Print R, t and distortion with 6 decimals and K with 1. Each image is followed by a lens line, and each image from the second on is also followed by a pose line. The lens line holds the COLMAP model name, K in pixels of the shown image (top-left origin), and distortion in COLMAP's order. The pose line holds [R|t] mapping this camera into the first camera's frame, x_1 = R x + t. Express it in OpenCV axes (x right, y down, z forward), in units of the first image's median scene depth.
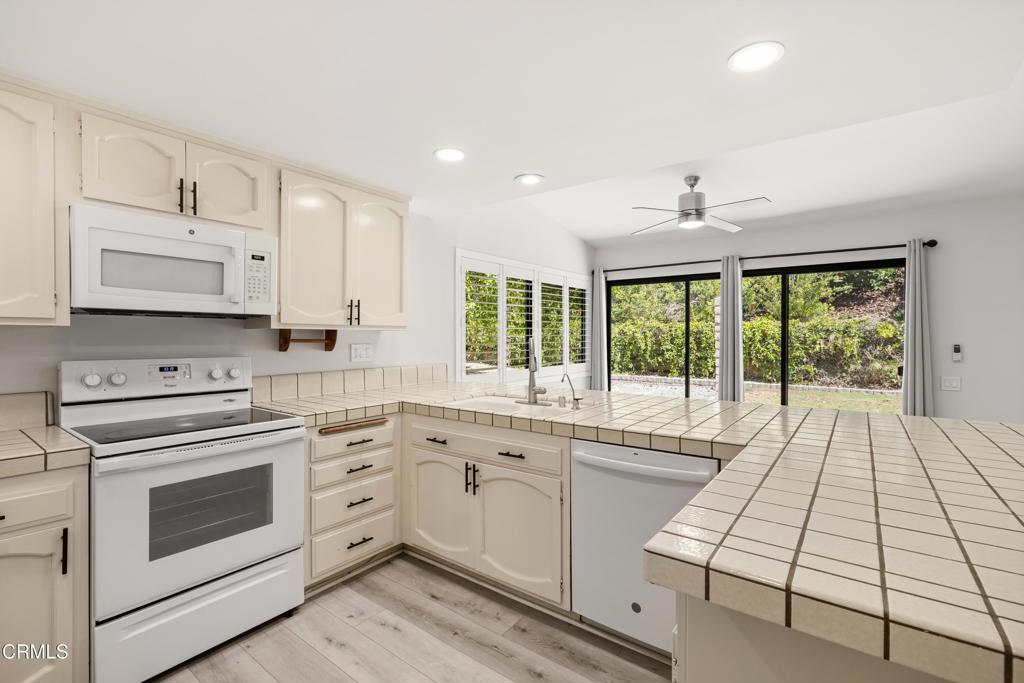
lens RADIAL K [[459.7, 0, 517.7], [0, 459.7, 342.8], [0, 0, 1]] dist [-0.000299, 0.000465]
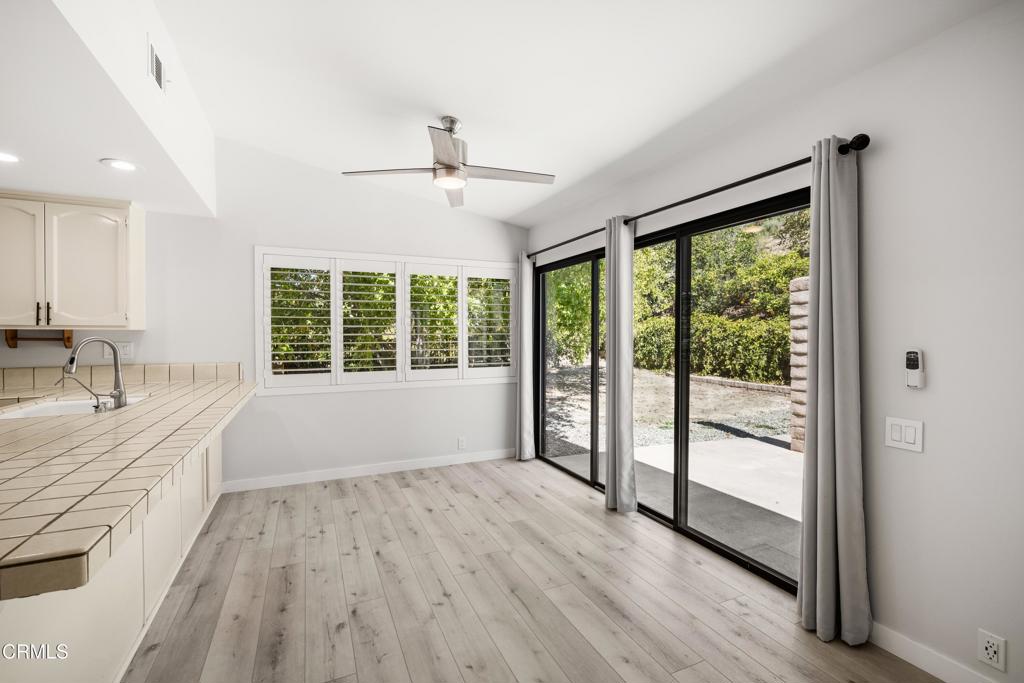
lens RADIAL K [[459.7, 0, 512.3], [0, 459.7, 337.7], [0, 0, 1]] dist [-0.000299, 0.000465]
pose [[0.878833, 0.001660, -0.477127, 0.851937], [-0.005824, 0.999957, -0.007248, -0.004947], [0.477095, 0.009148, 0.878804, 0.413190]]
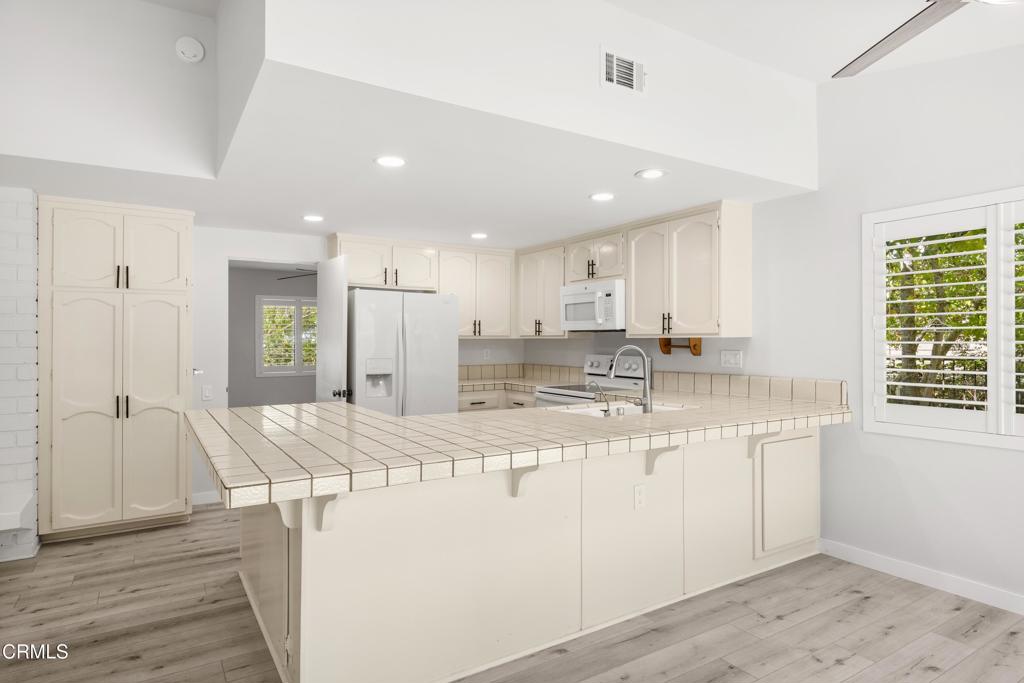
lens RADIAL K [[581.0, 0, 508.4], [0, 581.0, 336.8], [0, 0, 1]] dist [0.001713, -0.001290]
pose [[-0.358201, -0.007626, -0.933614, 0.895973], [-0.011646, 0.999925, -0.003700, -0.014787], [0.933572, 0.009548, -0.358263, 0.846913]]
